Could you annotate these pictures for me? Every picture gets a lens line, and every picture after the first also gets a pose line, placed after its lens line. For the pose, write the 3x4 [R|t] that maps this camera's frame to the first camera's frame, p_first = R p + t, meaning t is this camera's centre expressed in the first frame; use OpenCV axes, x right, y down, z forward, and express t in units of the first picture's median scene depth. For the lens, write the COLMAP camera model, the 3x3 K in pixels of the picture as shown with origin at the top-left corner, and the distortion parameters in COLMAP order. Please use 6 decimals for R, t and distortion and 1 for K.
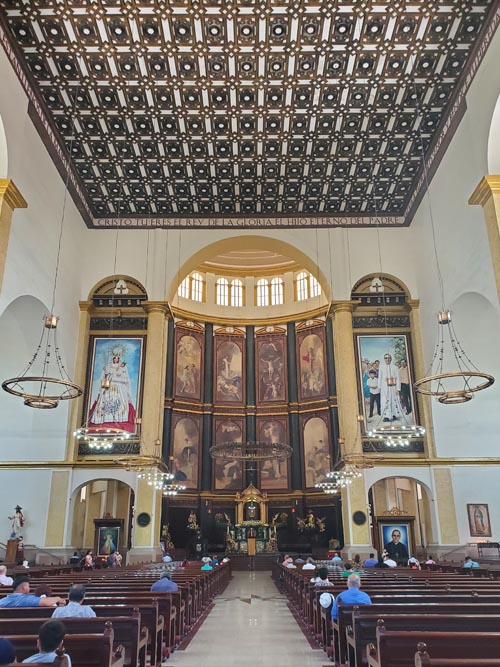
lens RADIAL K [[539.4, 0, 251.0], [0, 539.4, 372.5], [0, 0, 1]] dist [0.103977, -0.121126]
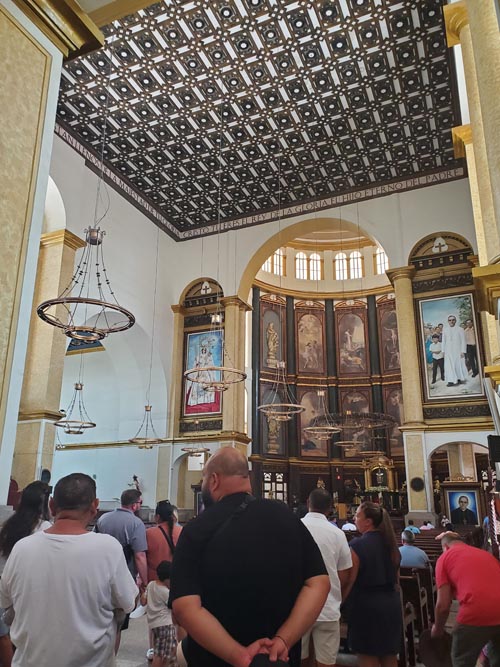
lens RADIAL K [[523.6, 0, 250.4], [0, 523.6, 364.1], [0, 0, 1]] dist [0.011345, -0.004751]
pose [[0.913053, -0.091604, -0.397419, 0.274008], [0.107975, 0.993973, 0.018961, -0.005022], [0.393287, -0.060223, 0.917441, 0.005053]]
